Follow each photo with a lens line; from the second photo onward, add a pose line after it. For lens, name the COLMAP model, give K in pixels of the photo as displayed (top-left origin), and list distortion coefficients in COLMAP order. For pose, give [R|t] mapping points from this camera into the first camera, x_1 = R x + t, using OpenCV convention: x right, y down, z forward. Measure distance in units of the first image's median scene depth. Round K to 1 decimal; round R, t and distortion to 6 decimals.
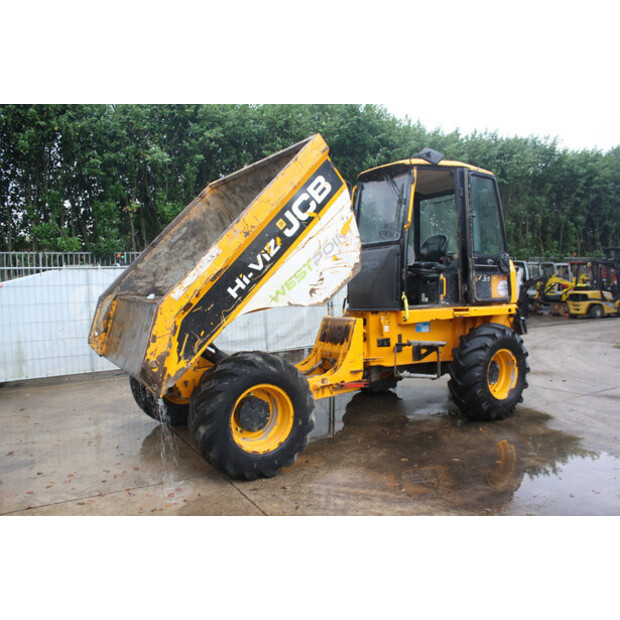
lens RADIAL K [[519.8, 0, 308.0], [0, 519.8, 319.8], [0, 0, 1]] dist [-0.168936, 0.145527]
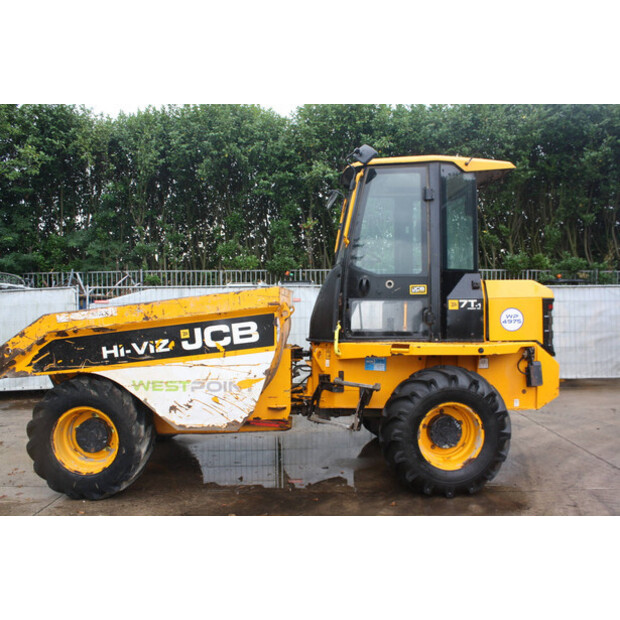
lens RADIAL K [[553.9, 0, 312.6], [0, 553.9, 323.1], [0, 0, 1]] dist [-0.160337, 0.142051]
pose [[0.864209, 0.035308, -0.501892, 0.583243], [-0.049935, 0.998629, -0.015729, -0.033350], [0.500648, 0.038655, 0.864787, 0.203439]]
